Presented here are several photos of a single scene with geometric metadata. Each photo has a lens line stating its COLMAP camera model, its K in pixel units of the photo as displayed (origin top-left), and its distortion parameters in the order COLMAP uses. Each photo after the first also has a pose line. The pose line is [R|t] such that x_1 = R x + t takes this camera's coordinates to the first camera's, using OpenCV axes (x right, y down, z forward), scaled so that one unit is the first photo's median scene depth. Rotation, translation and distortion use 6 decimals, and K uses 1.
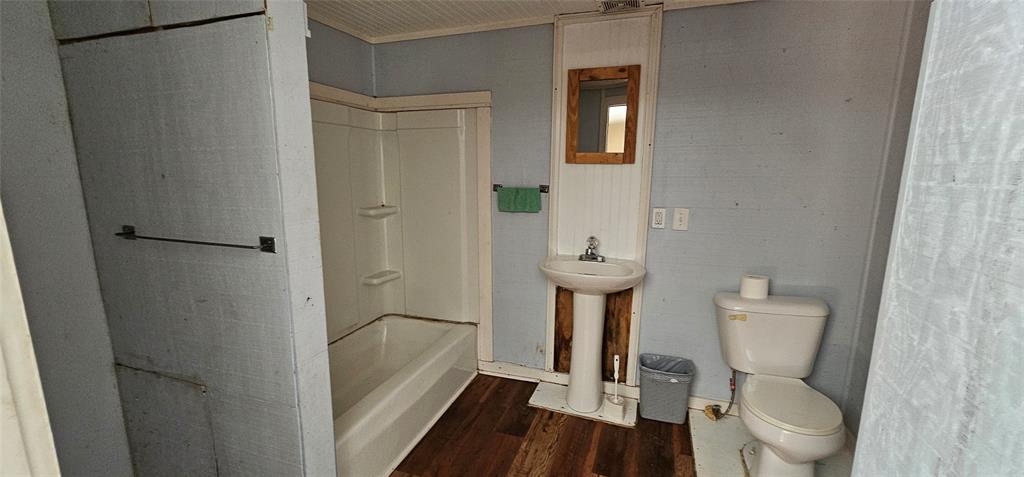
lens RADIAL K [[419.9, 0, 509.1], [0, 419.9, 244.4], [0, 0, 1]] dist [-0.002377, -0.000238]
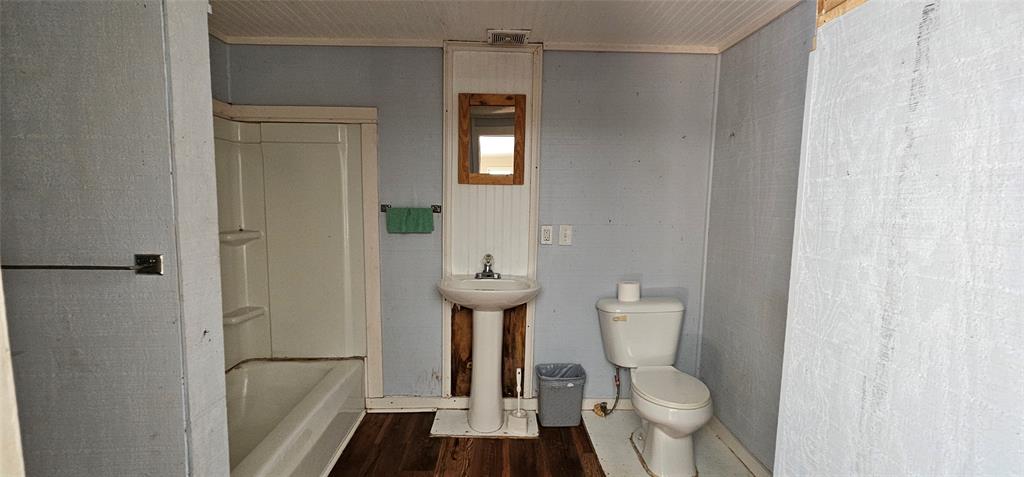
lens RADIAL K [[419.9, 0, 509.1], [0, 419.9, 244.4], [0, 0, 1]] dist [-0.002377, -0.000238]
pose [[0.933360, -0.028739, 0.357788, -0.122797], [0.055449, 0.996368, -0.064616, 0.026375], [-0.354632, 0.080149, 0.931564, 0.027027]]
